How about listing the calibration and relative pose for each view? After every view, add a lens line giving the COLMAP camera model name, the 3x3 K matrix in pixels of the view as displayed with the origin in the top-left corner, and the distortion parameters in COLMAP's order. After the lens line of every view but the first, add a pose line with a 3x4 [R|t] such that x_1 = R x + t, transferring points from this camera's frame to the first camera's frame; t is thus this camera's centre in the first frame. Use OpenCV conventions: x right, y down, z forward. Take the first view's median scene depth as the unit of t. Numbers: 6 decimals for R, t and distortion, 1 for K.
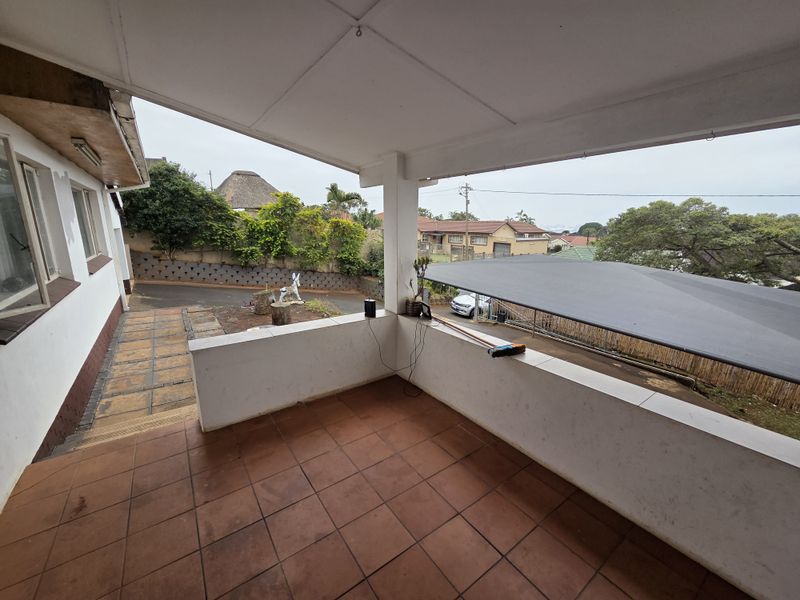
lens RADIAL K [[327.9, 0, 400.0], [0, 327.9, 300.0], [0, 0, 1]] dist [0.000878, 0.000190]
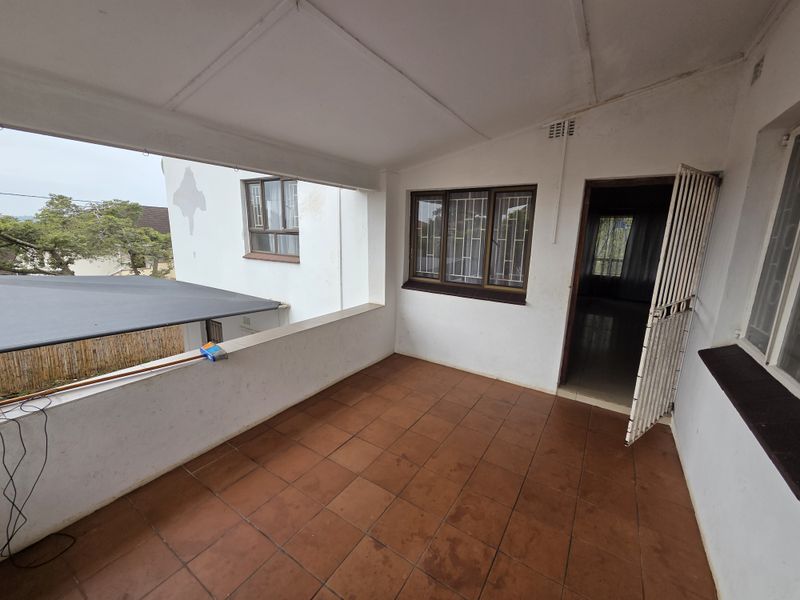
lens RADIAL K [[327.9, 0, 400.0], [0, 327.9, 300.0], [0, 0, 1]] dist [0.000878, 0.000190]
pose [[-0.360515, -0.206885, 0.909520, -0.748892], [0.187624, 0.939077, 0.287978, -0.171979], [-0.913688, 0.274468, -0.299735, 0.771619]]
